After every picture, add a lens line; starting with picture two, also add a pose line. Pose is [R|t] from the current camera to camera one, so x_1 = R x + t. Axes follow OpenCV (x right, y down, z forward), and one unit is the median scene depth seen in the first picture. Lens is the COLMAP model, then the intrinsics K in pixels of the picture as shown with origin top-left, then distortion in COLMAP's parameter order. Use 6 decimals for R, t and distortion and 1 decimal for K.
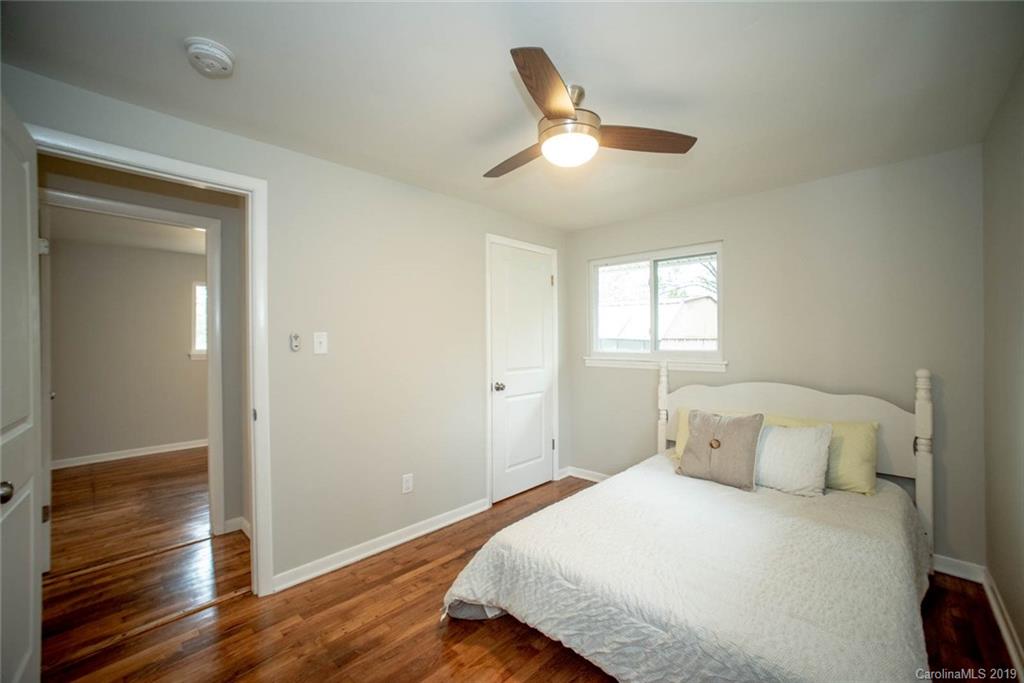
lens RADIAL K [[419.8, 0, 512.0], [0, 419.8, 341.5], [0, 0, 1]] dist [-0.071927, 0.034291]
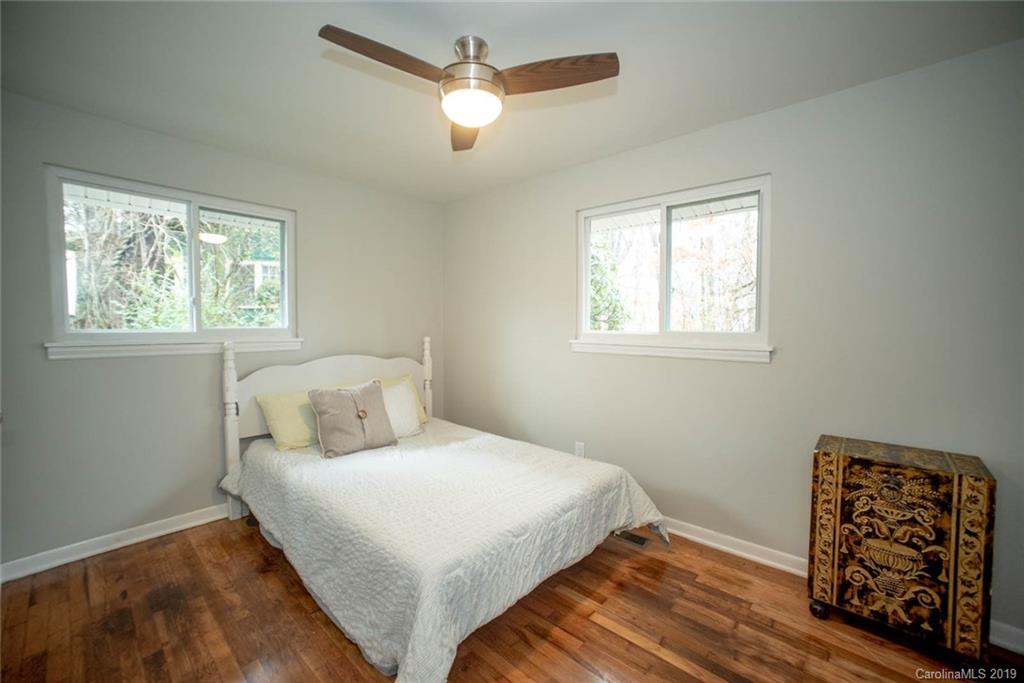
lens RADIAL K [[419.8, 0, 512.0], [0, 419.8, 341.5], [0, 0, 1]] dist [-0.071927, 0.034291]
pose [[-0.025908, -0.038514, 0.998922, -0.565292], [-0.003610, 0.999255, 0.038434, 0.020257], [-0.999658, -0.002611, -0.026028, 0.642188]]
